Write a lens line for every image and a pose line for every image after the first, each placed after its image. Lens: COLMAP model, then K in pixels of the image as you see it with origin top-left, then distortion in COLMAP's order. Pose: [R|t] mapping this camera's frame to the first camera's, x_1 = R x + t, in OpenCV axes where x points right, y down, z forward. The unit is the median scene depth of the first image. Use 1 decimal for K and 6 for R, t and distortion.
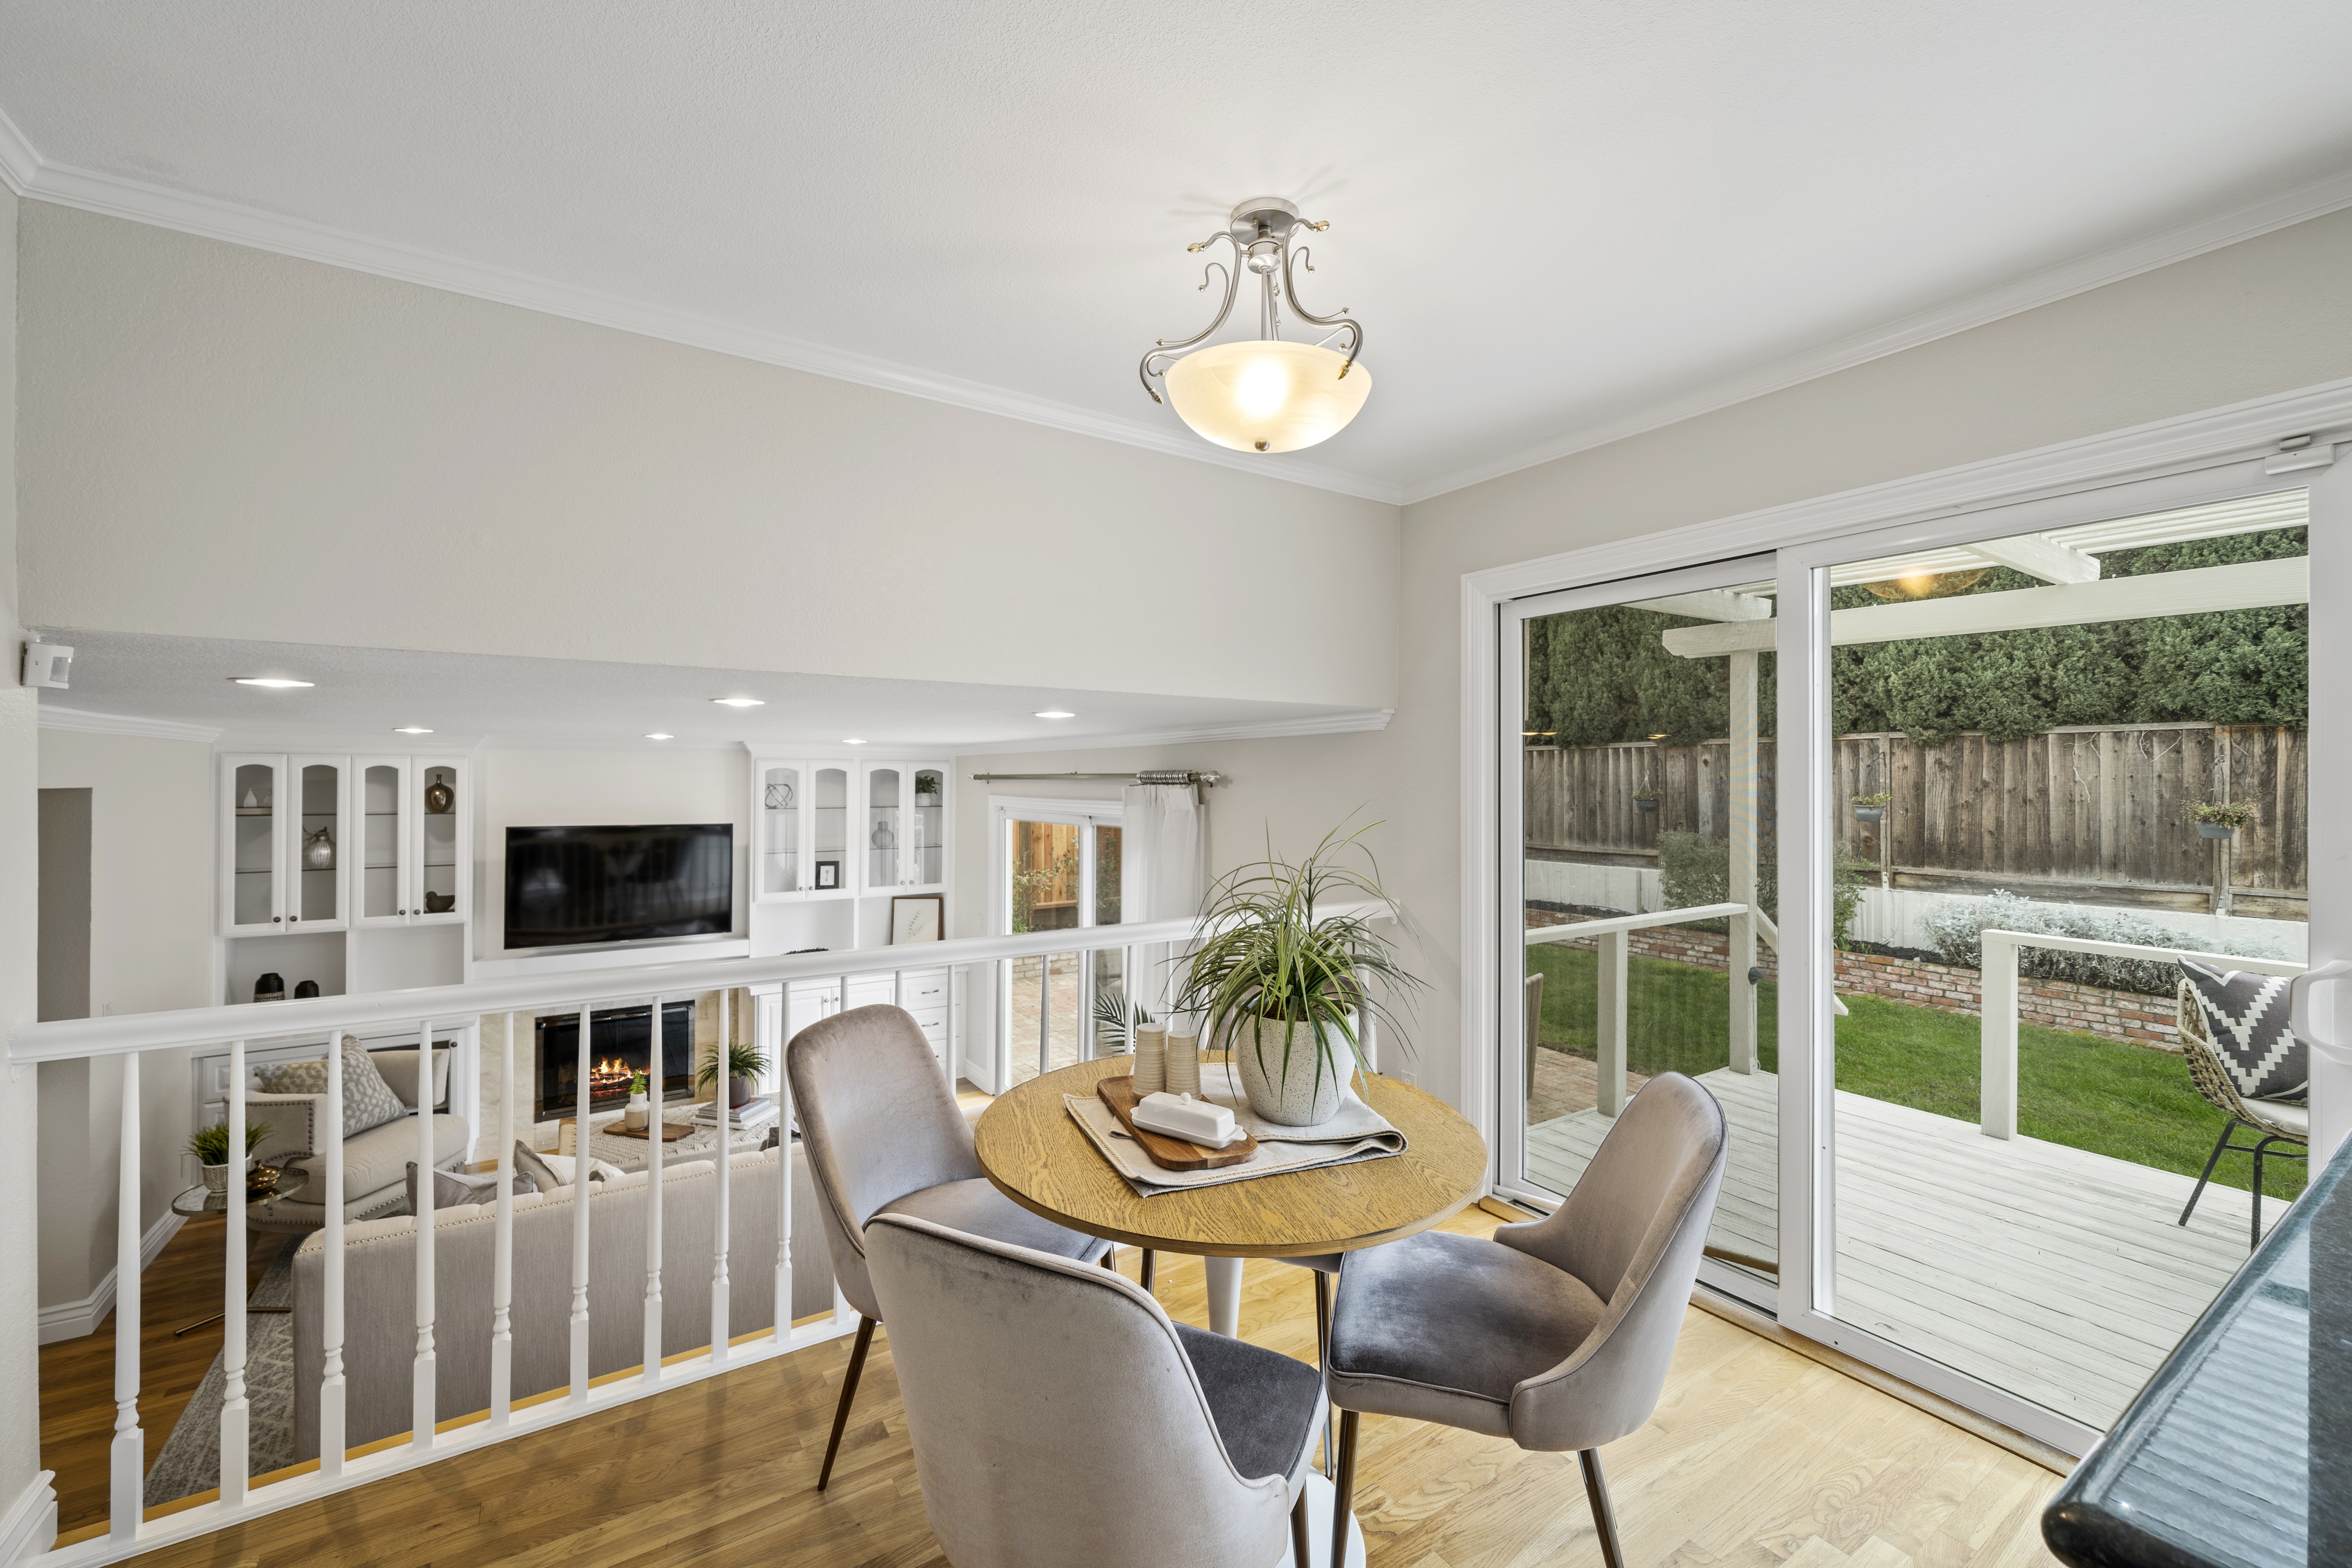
lens RADIAL K [[924.8, 0, 1125.8], [0, 924.8, 777.6], [0, 0, 1]] dist [-0.002494, 0.000694]
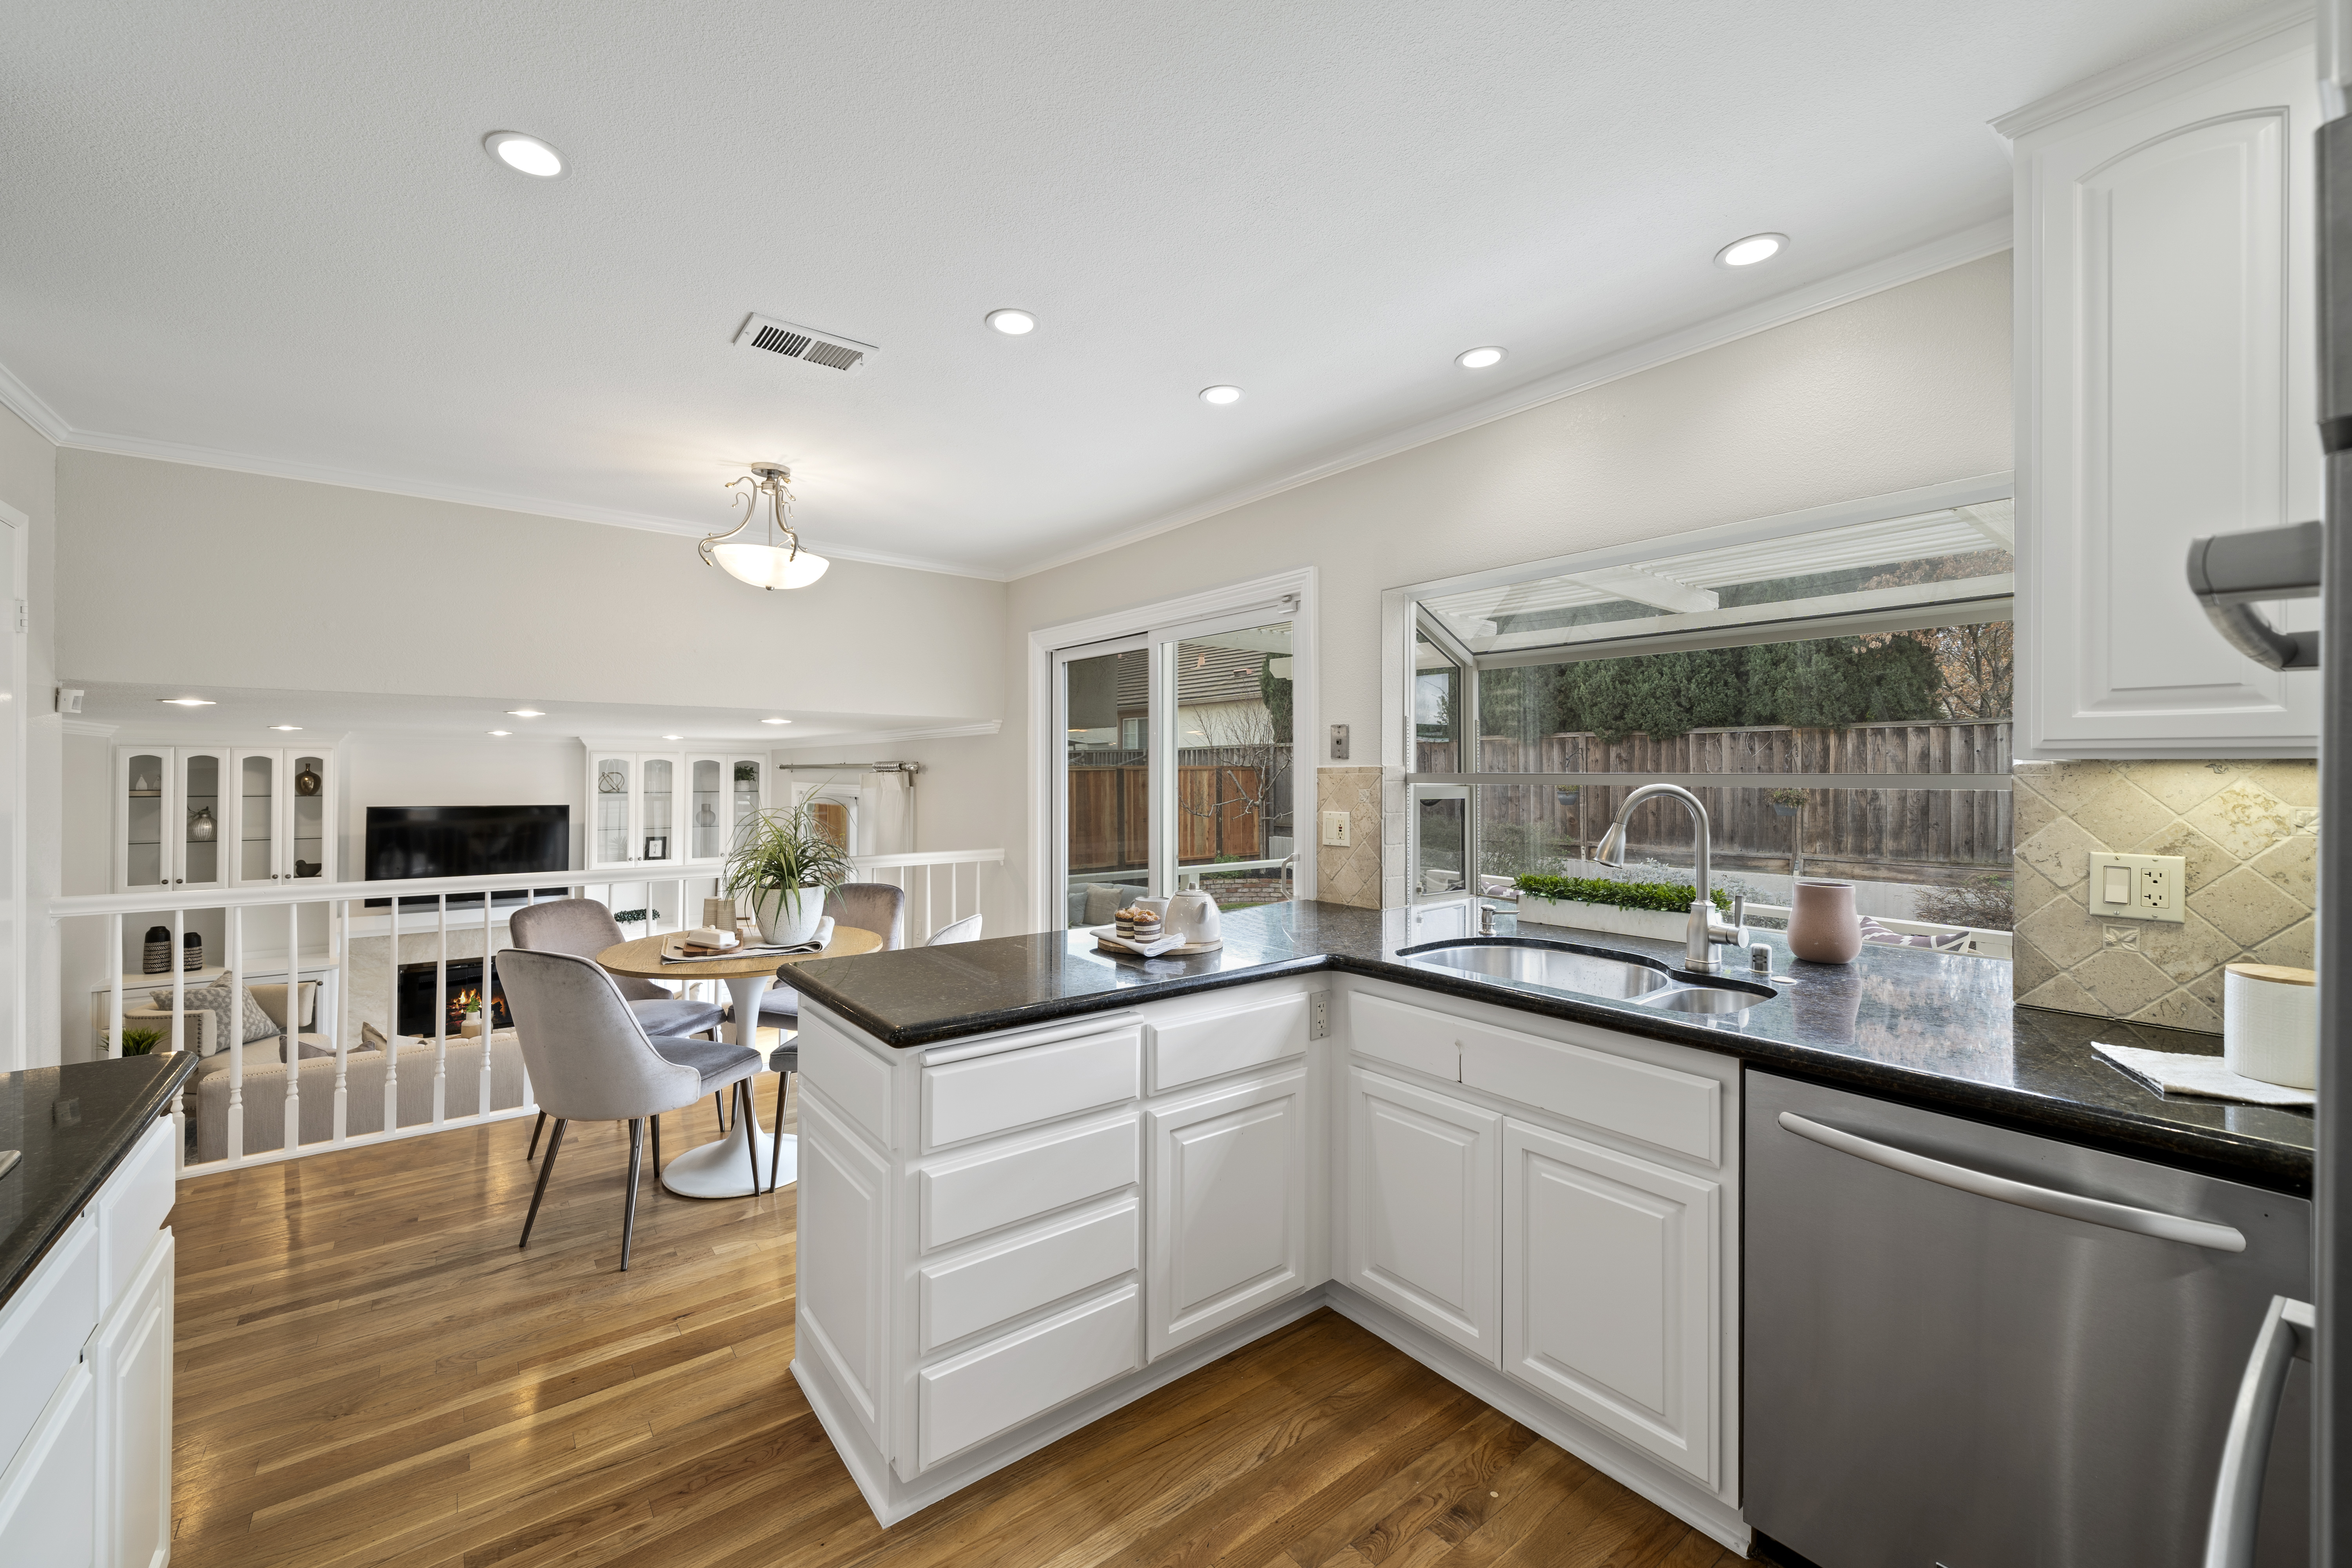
lens RADIAL K [[924.8, 0, 1139.7], [0, 924.8, 767.1], [0, 0, 1]] dist [-0.002494, 0.000694]
pose [[0.995955, 0.000942, 0.089850, 0.233038], [-0.000628, 0.999994, -0.003517, 0.004428], [-0.089852, 0.003446, 0.995949, -0.303183]]
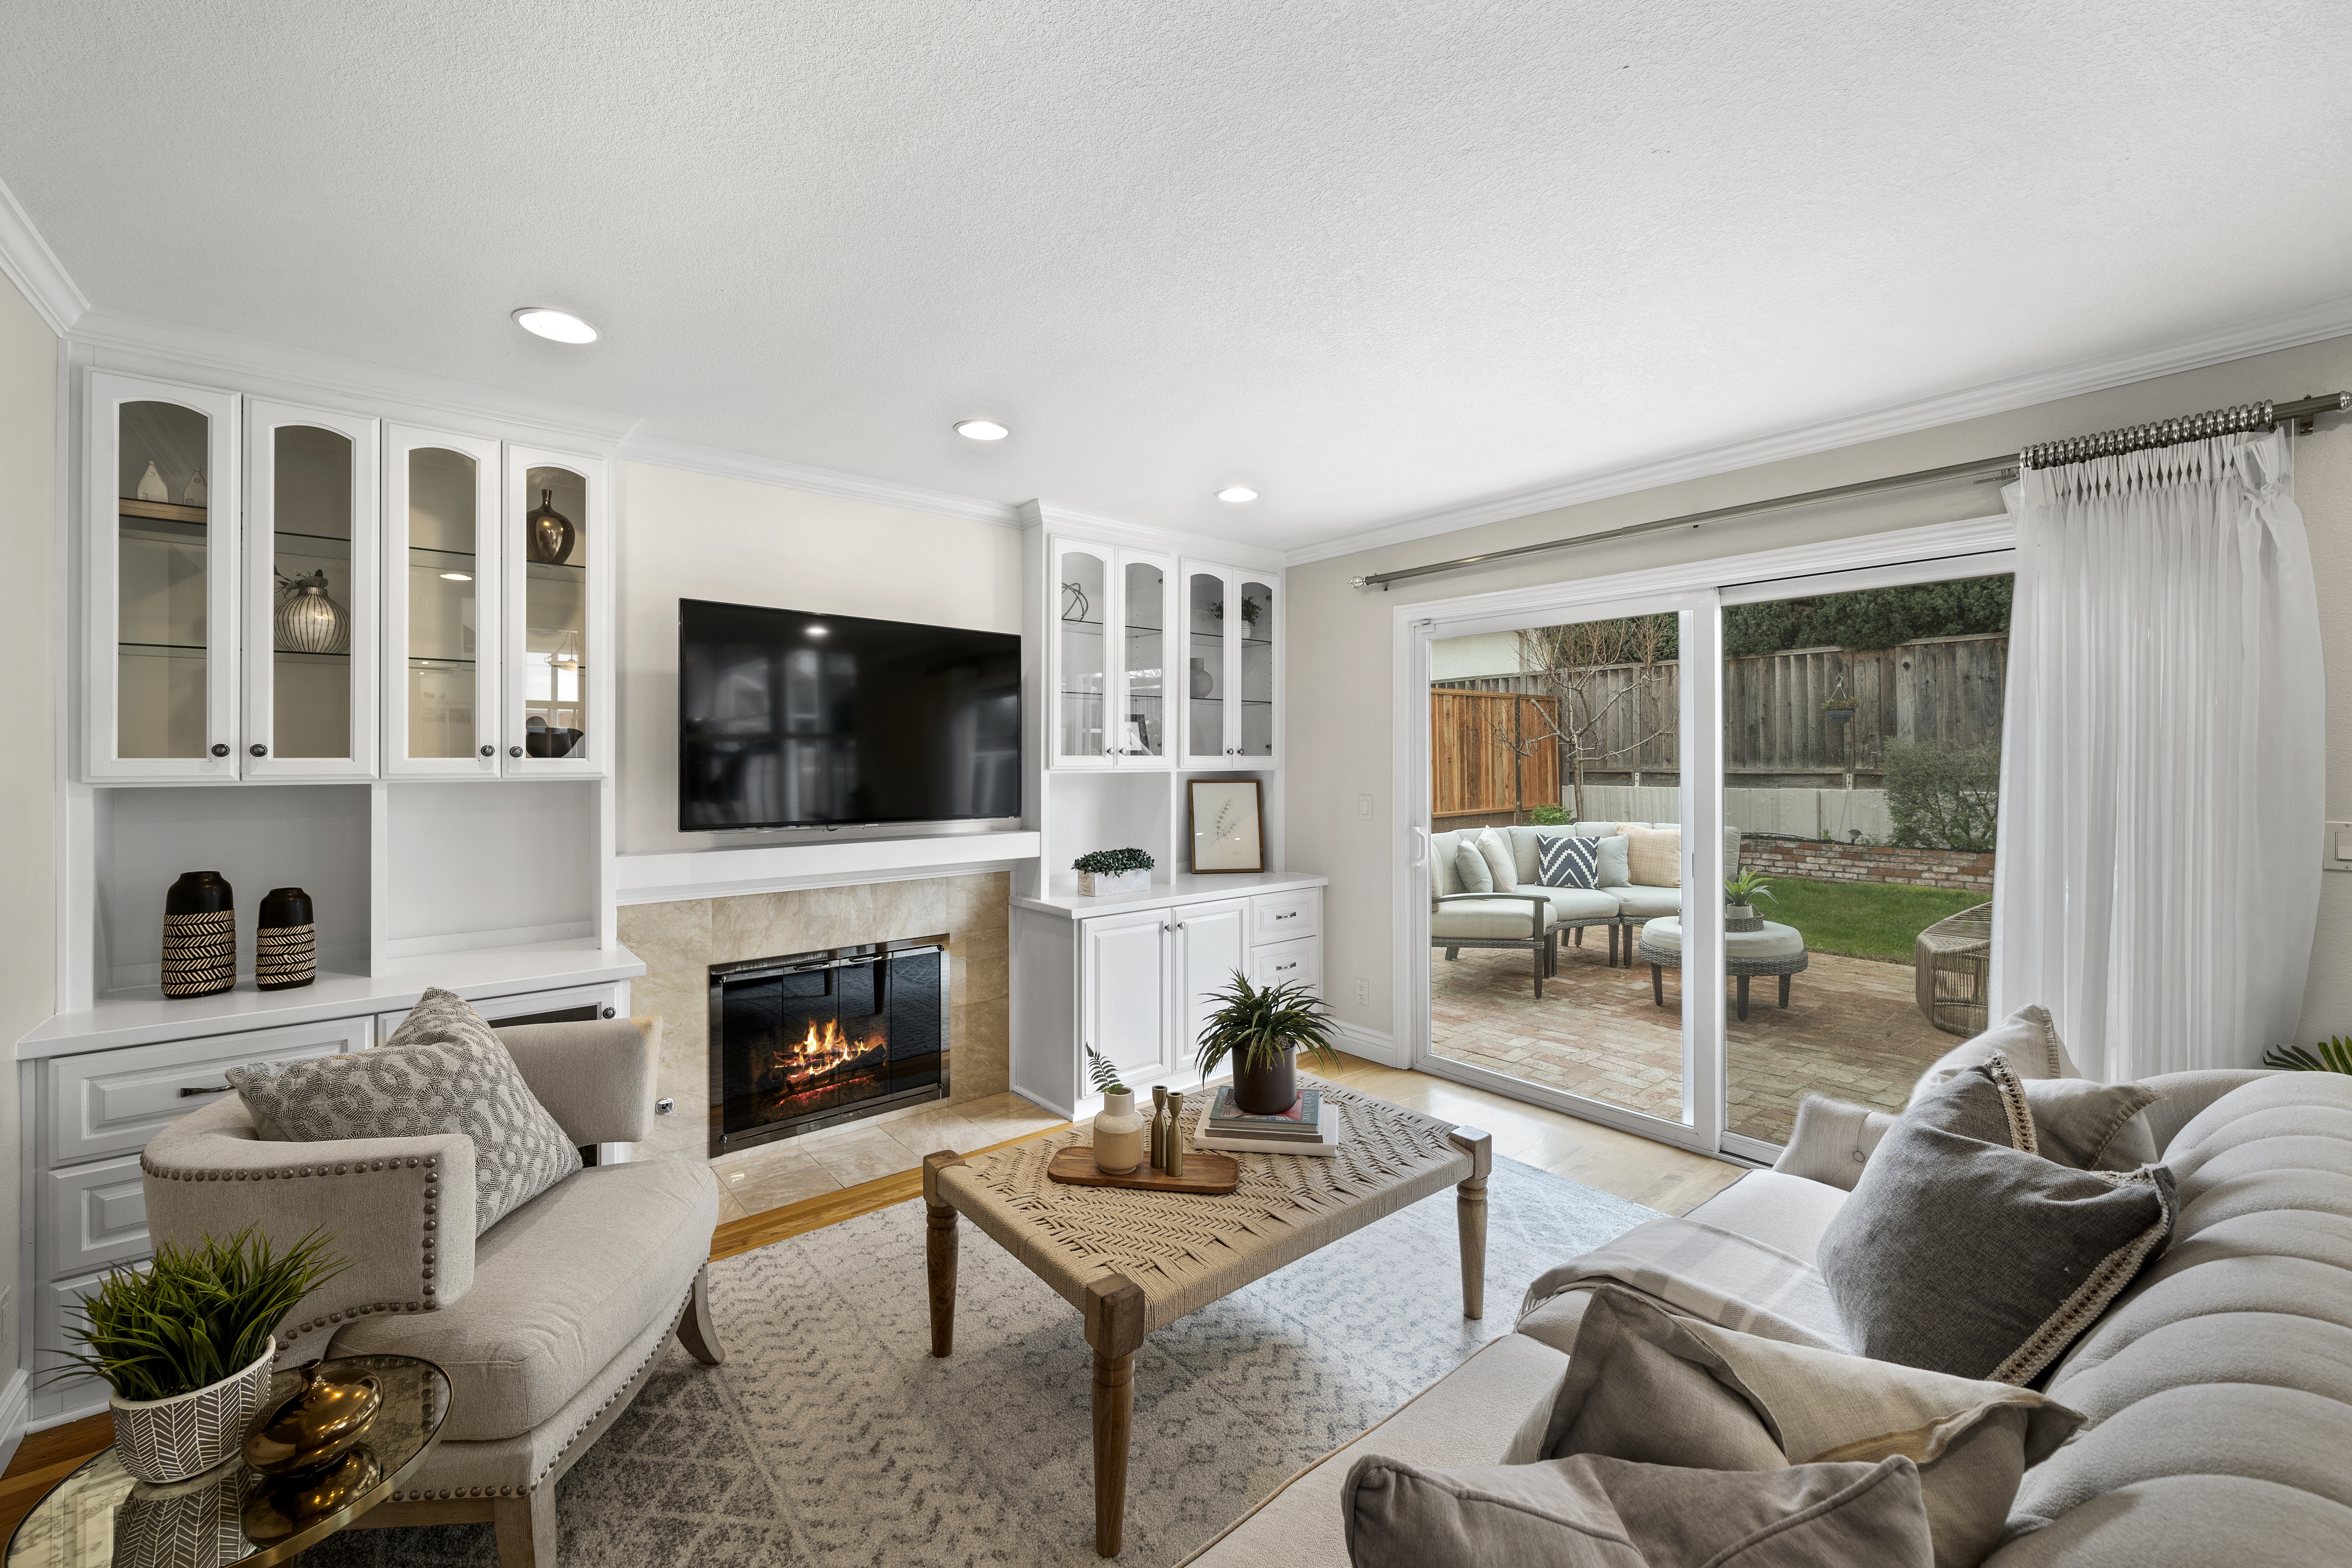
lens RADIAL K [[910.4, 0, 1130.1], [0, 910.4, 759.2], [0, 0, 1]] dist [-0.001326, -0.000304]
pose [[0.992078, -0.005794, 0.125491, -0.476682], [0.005900, 0.999982, -0.000475, 0.144468], [-0.125486, 0.001211, 0.992095, 0.448339]]
